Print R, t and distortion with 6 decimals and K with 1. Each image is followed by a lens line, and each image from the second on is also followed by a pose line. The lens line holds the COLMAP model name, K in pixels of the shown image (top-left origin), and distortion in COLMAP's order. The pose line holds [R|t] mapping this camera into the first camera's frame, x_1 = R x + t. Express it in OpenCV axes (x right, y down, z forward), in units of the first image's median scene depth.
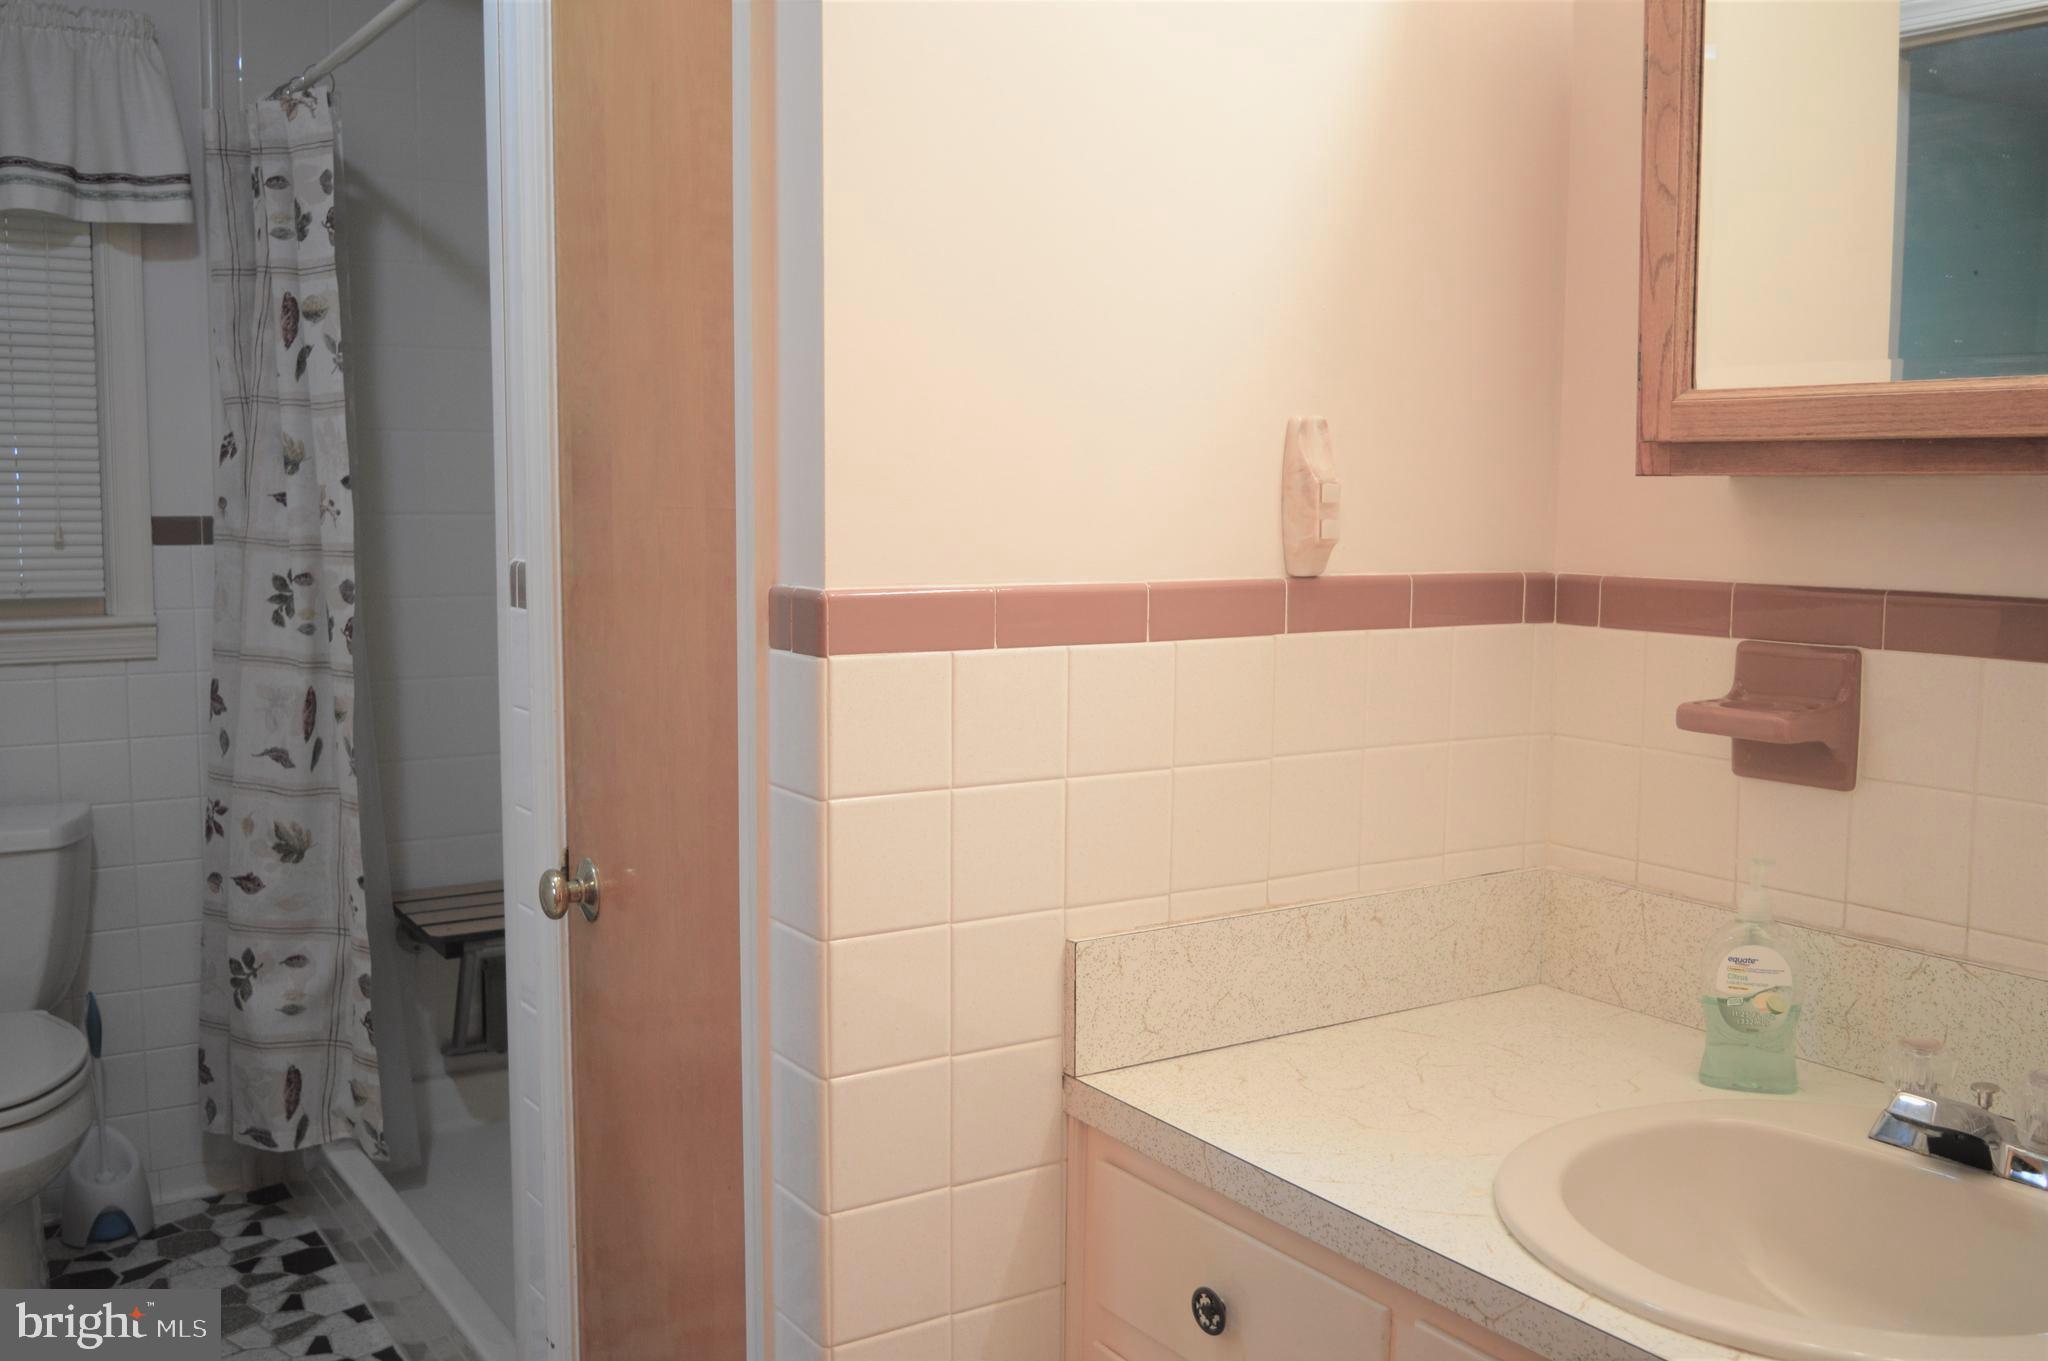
lens RADIAL K [[1915.3, 0, 1046.9], [0, 1915.3, 682.1], [0, 0, 1]] dist [-0.016658, -0.000964]
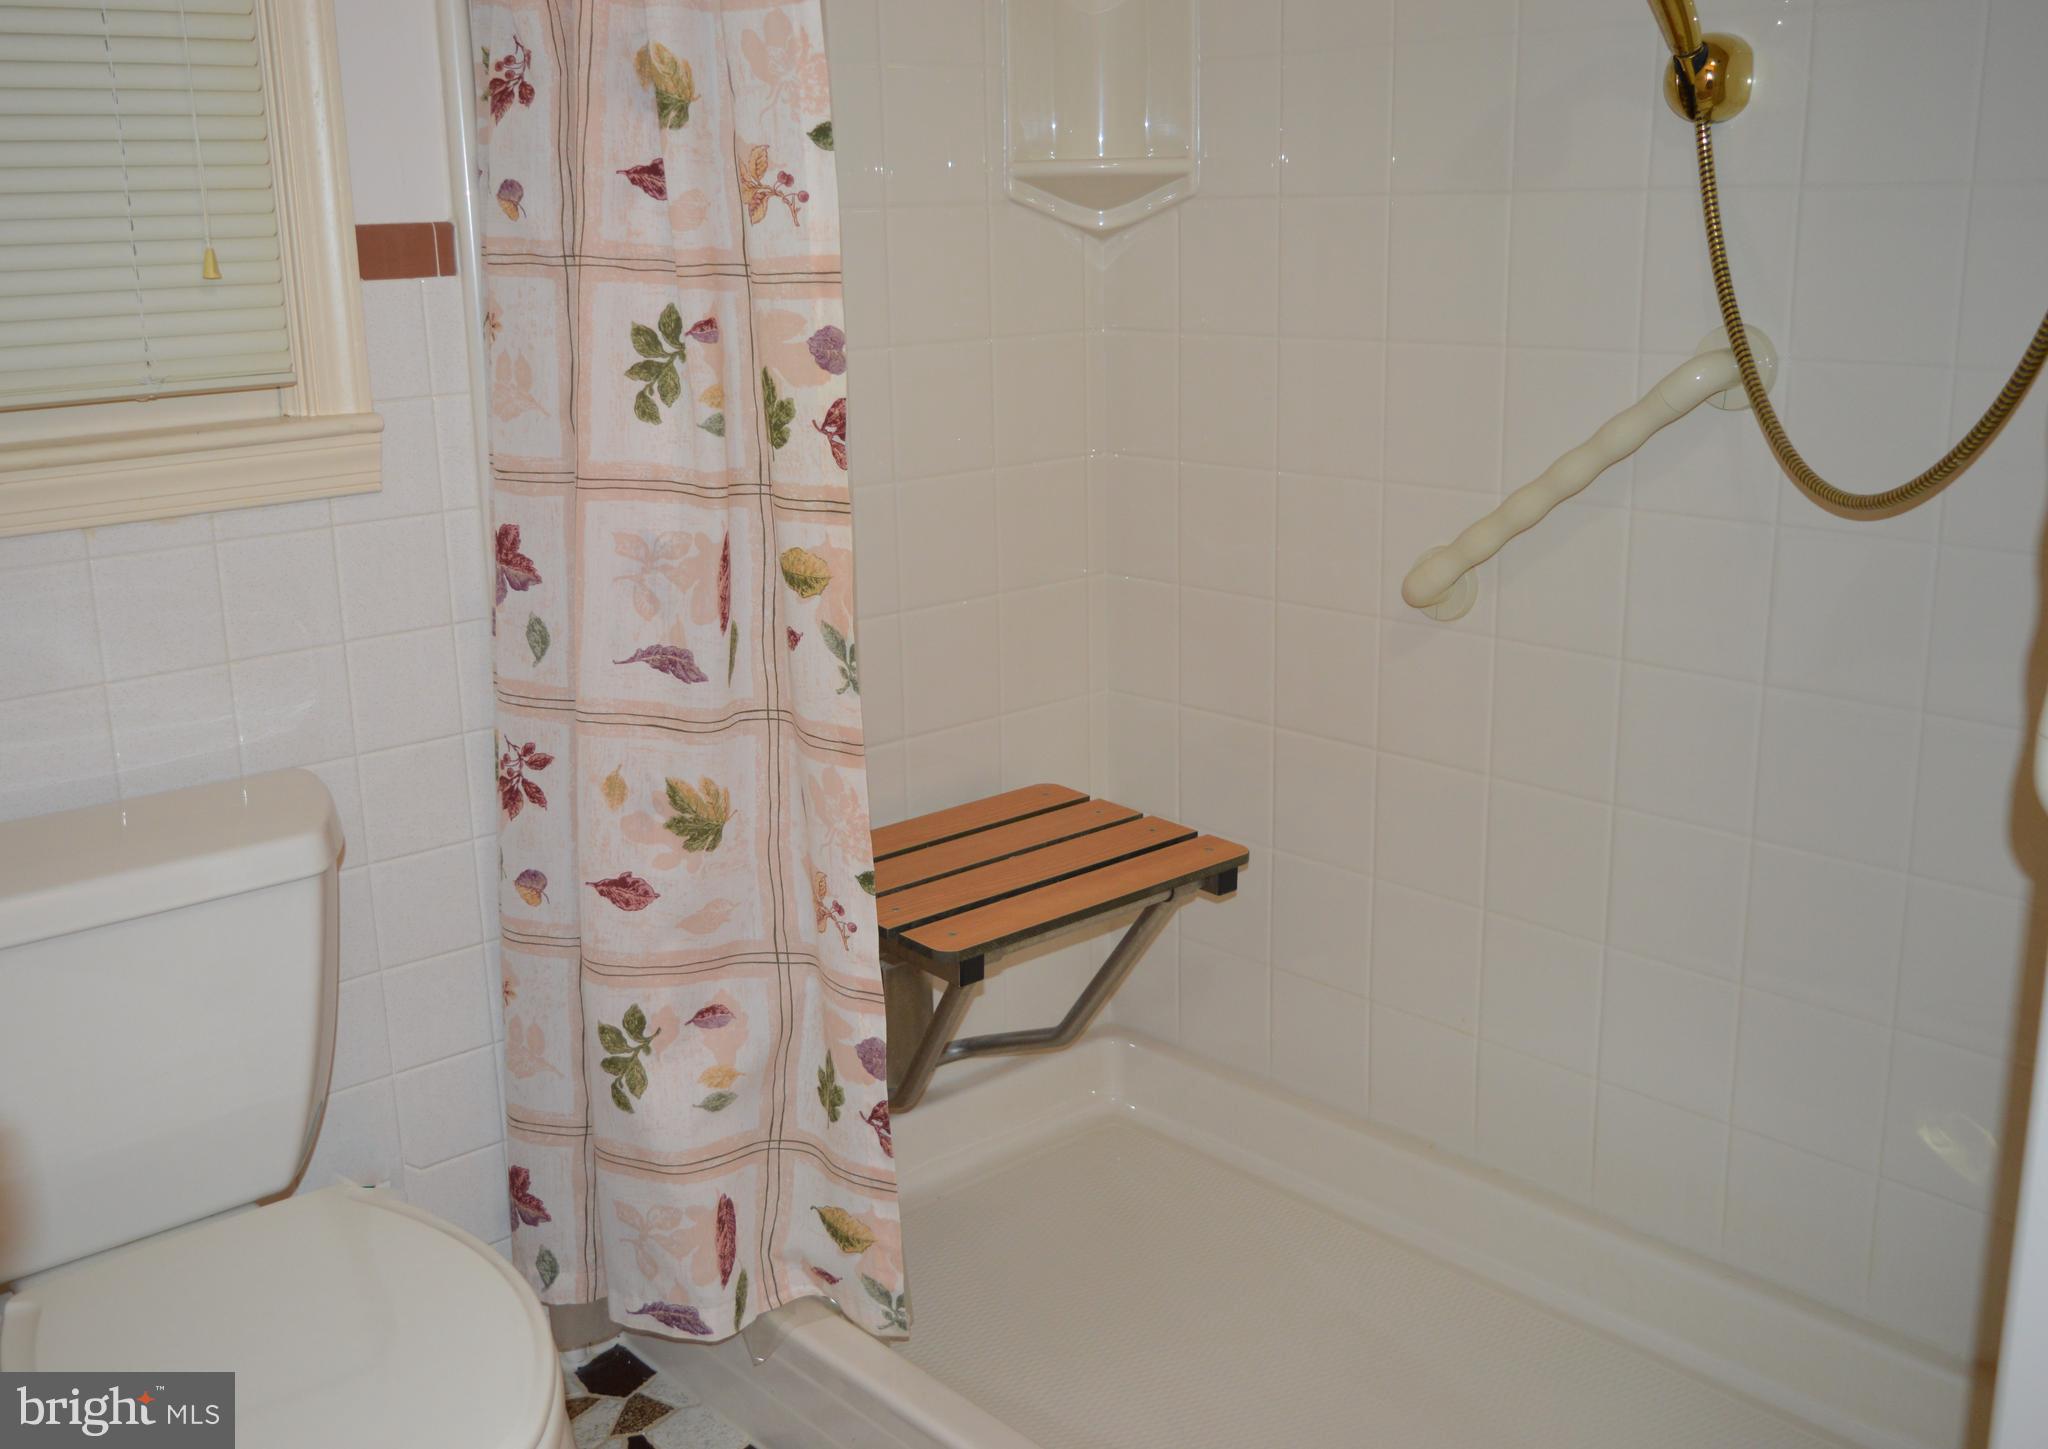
lens RADIAL K [[2054.4, 0, 1024.0], [0, 2054.4, 724.5], [0, 0, 1]] dist [-0.020778, -0.019562]
pose [[0.989815, -0.068248, 0.124934, -0.374268], [0.049252, 0.987569, 0.149272, -0.026005], [-0.133568, -0.141599, 0.980872, 0.405538]]
